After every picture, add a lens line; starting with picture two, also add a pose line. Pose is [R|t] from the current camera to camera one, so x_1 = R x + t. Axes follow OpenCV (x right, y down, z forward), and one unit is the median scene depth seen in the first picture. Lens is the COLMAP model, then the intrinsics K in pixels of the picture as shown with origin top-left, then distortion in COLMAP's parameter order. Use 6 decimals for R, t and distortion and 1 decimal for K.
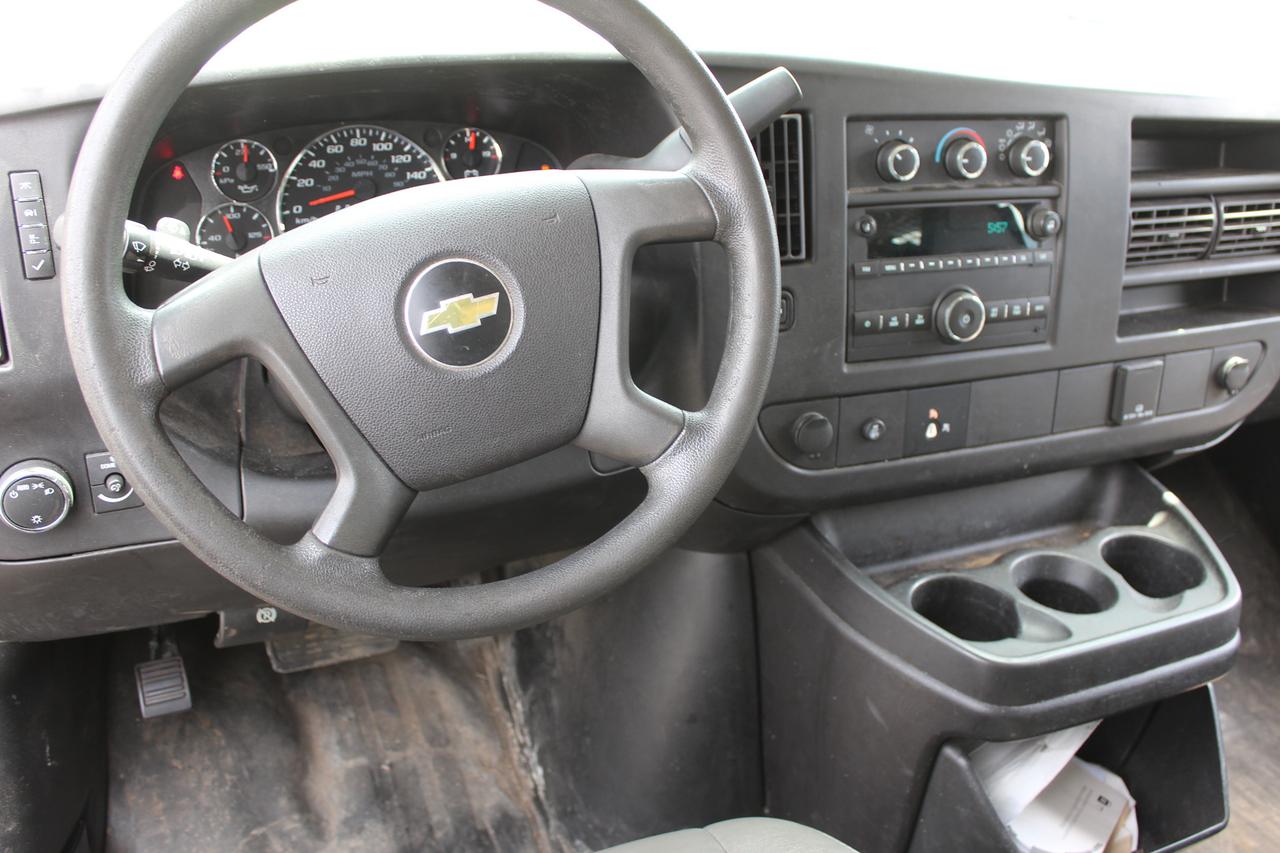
lens RADIAL K [[1176.2, 0, 636.9], [0, 1176.2, 413.3], [0, 0, 1]] dist [-0.157912, 0.155843]
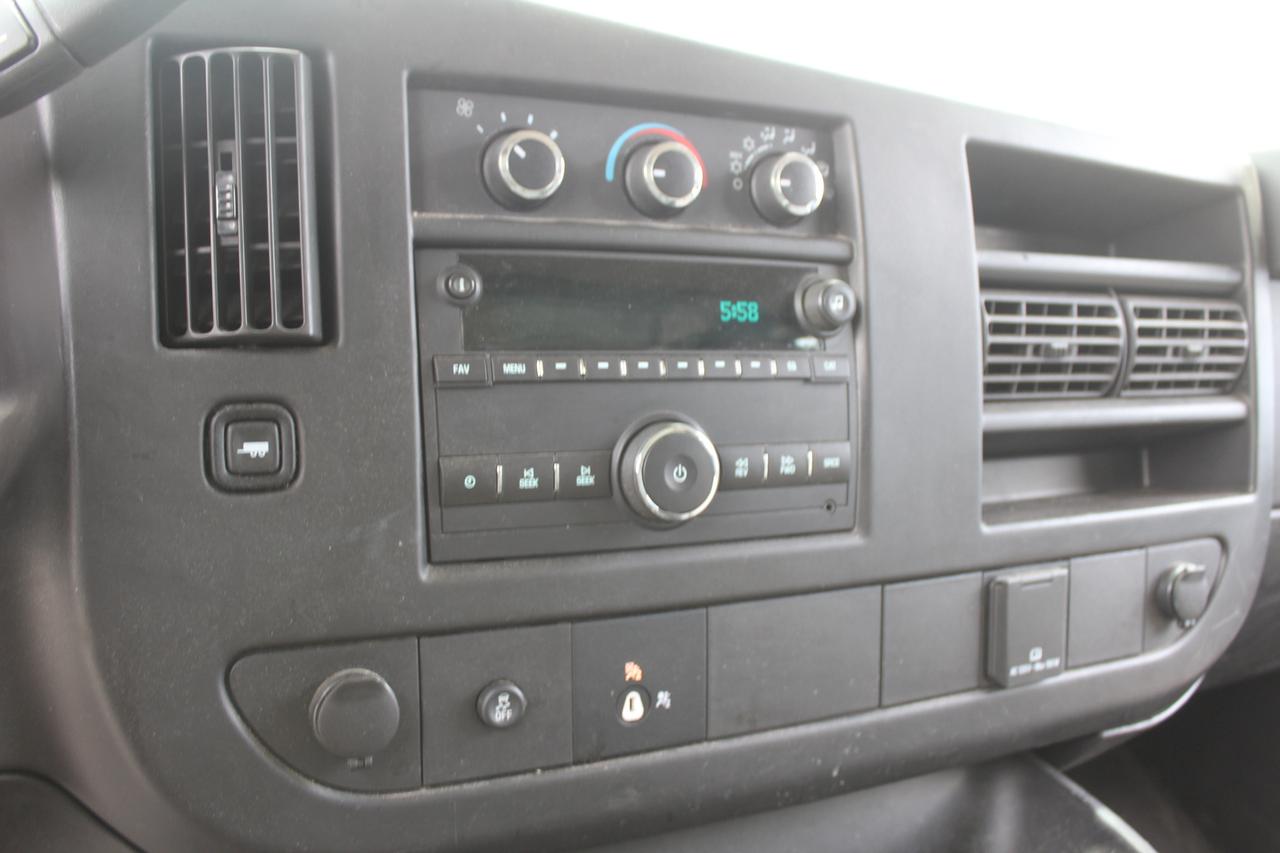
lens RADIAL K [[1176.2, 0, 636.9], [0, 1176.2, 413.3], [0, 0, 1]] dist [-0.157912, 0.155843]
pose [[0.994916, -0.008909, 0.100315, 0.209493], [0.035980, 0.961787, -0.271426, 0.030048], [-0.094064, 0.273655, 0.957217, 0.496485]]
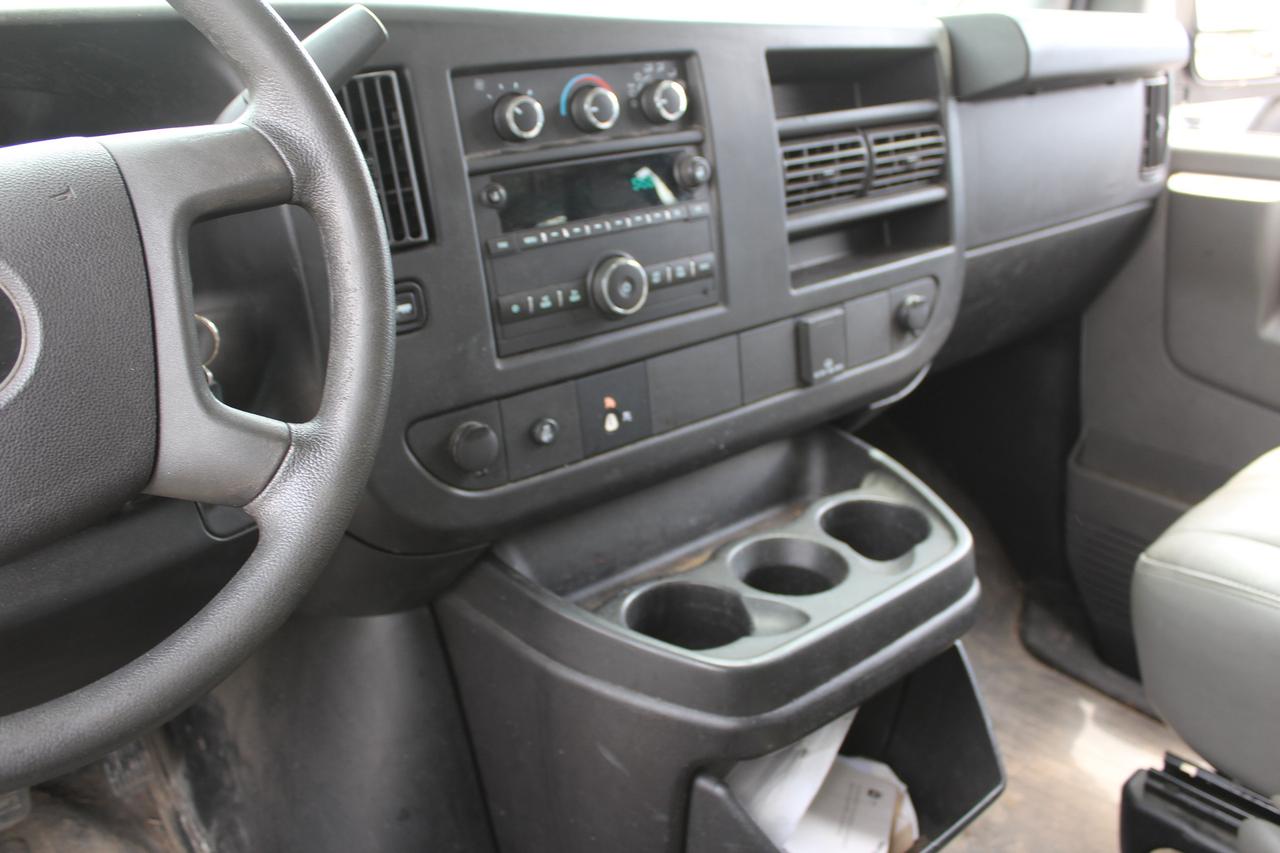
lens RADIAL K [[1176.2, 0, 636.9], [0, 1176.2, 413.3], [0, 0, 1]] dist [-0.157912, 0.155843]
pose [[0.948871, -0.167604, 0.267492, 0.038308], [0.182862, 0.982585, -0.033000, 0.041257], [-0.257303, 0.080227, 0.962995, 0.152894]]
